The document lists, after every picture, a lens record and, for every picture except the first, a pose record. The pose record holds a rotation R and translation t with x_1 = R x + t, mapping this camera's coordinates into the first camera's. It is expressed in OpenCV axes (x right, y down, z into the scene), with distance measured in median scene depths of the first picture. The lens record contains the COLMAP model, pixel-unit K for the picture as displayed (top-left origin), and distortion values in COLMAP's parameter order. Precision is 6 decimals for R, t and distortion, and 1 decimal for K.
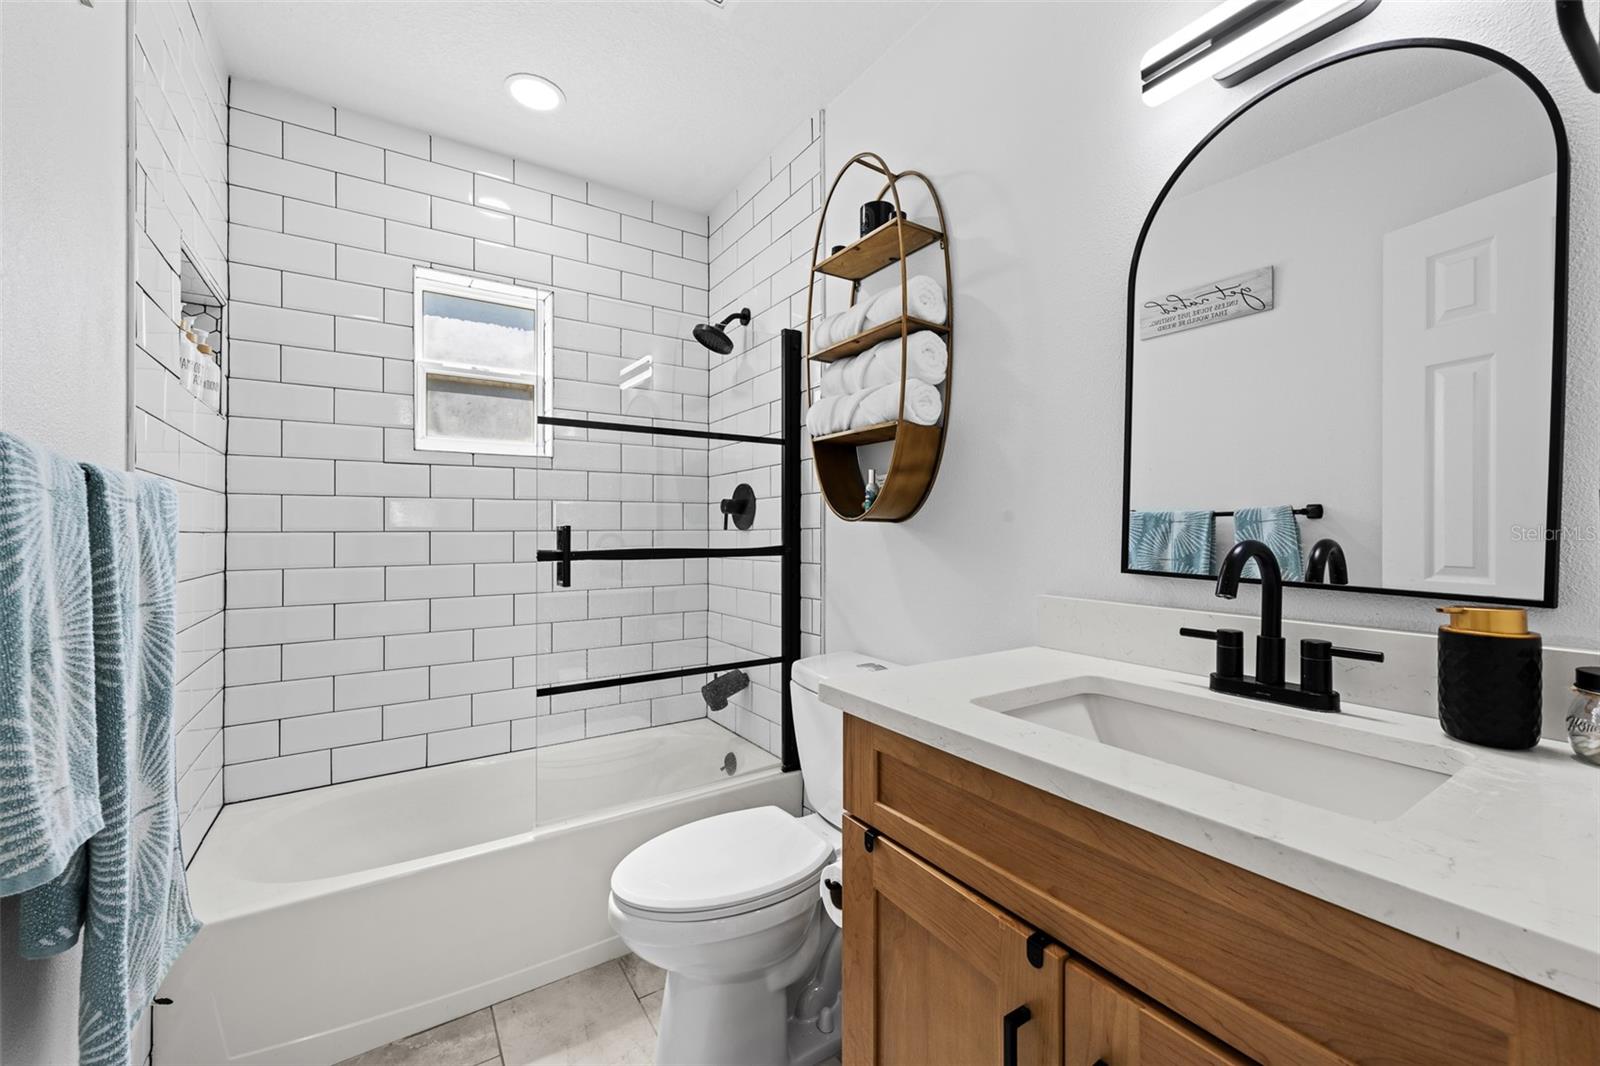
lens RADIAL K [[615.9, 0, 776.1], [0, 615.9, 529.0], [0, 0, 1]] dist [0.000303, -0.000046]
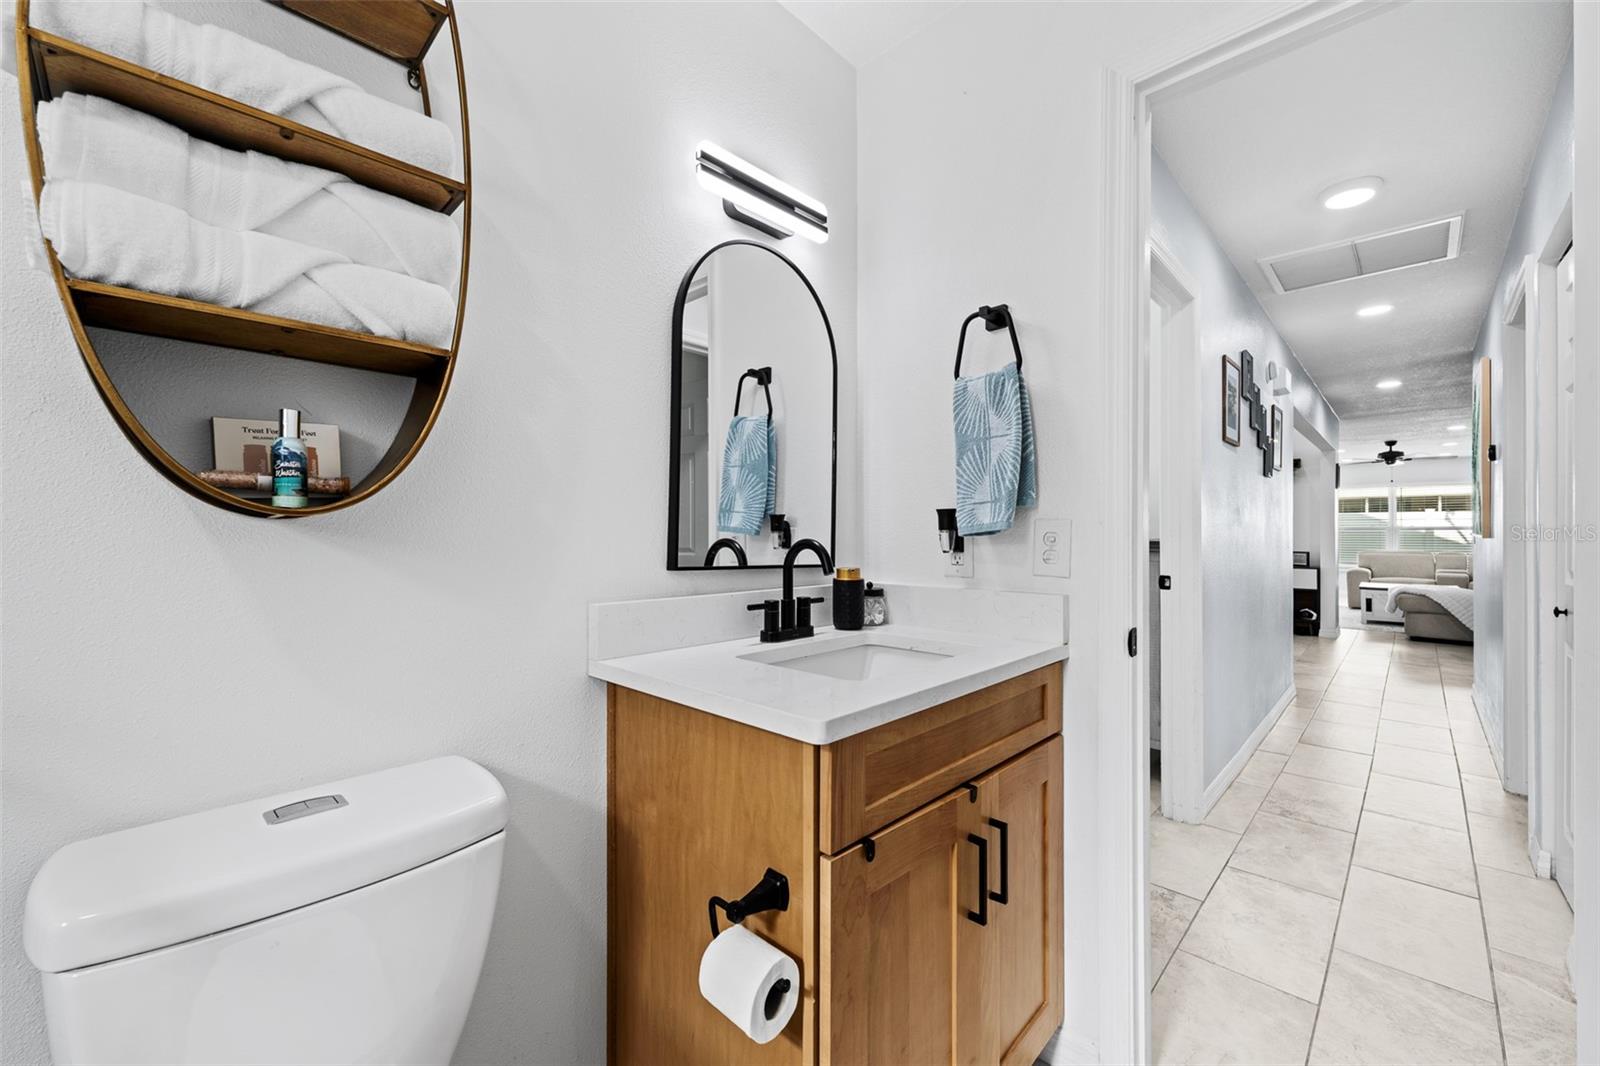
lens RADIAL K [[649.8, 0, 800.0], [0, 649.8, 533.0], [0, 0, 1]] dist [0.001341, 0.000170]
pose [[-0.245427, -0.004140, 0.969406, -0.802824], [0.000867, 0.999990, 0.004490, -0.003930], [-0.969415, 0.001942, -0.245421, 1.329430]]
